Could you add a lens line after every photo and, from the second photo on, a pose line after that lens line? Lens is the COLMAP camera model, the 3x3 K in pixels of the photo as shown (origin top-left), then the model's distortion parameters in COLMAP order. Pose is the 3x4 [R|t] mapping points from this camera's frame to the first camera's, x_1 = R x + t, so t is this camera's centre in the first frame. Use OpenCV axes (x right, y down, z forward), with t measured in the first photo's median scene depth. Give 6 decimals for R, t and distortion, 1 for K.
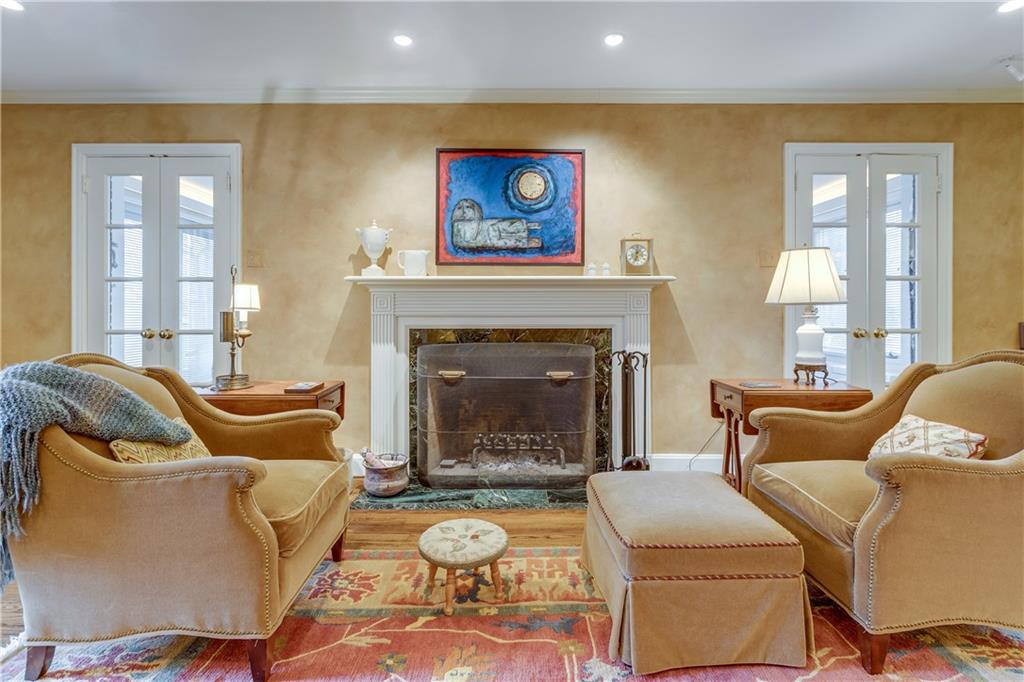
lens RADIAL K [[501.9, 0, 508.8], [0, 501.9, 307.9], [0, 0, 1]] dist [-0.002294, 0.000739]
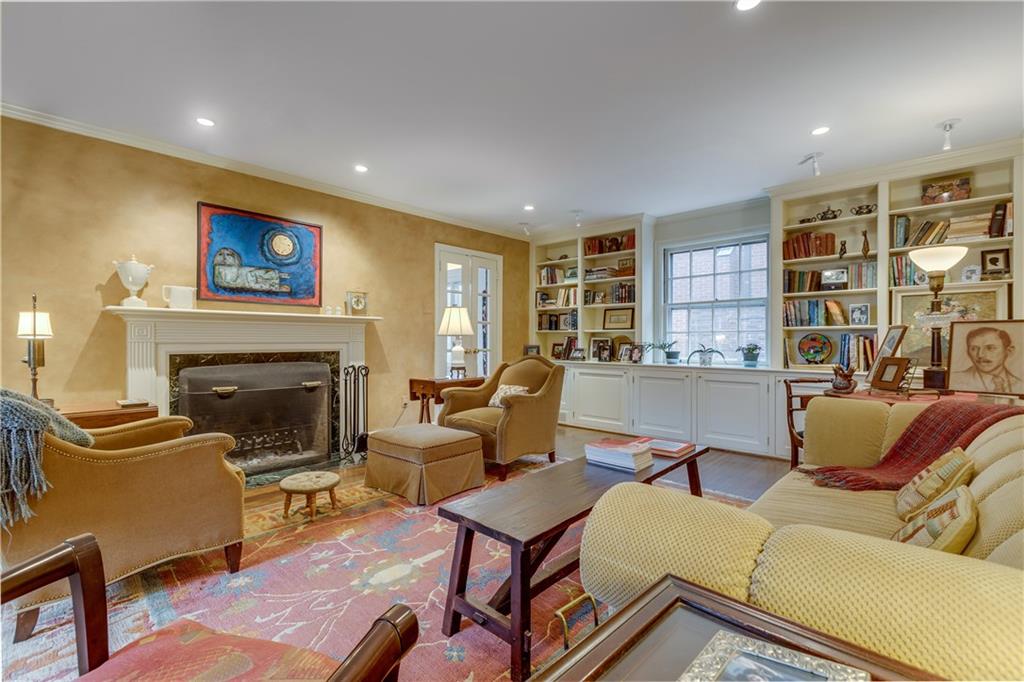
lens RADIAL K [[465.1, 0, 516.7], [0, 465.1, 340.7], [0, 0, 1]] dist [0.002379, -0.000316]
pose [[0.672727, 0.000294, 0.739890, -0.451756], [-0.003483, 0.999990, 0.002770, 0.004662], [-0.739882, -0.004441, 0.672722, -0.294953]]
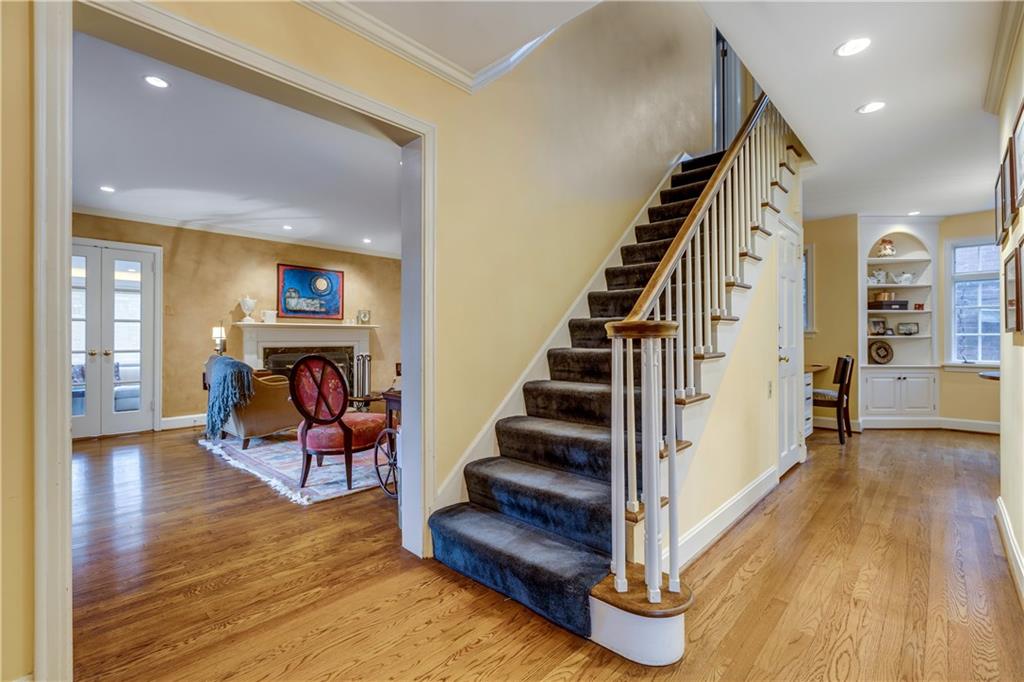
lens RADIAL K [[465.1, 0, 512.0], [0, 465.1, 337.0], [0, 0, 1]] dist [0.002379, -0.000316]
pose [[0.686680, 0.003029, 0.726954, -0.902974], [-0.004174, 0.999991, -0.000224, -0.006771], [-0.726948, -0.002881, 0.686686, -1.095602]]
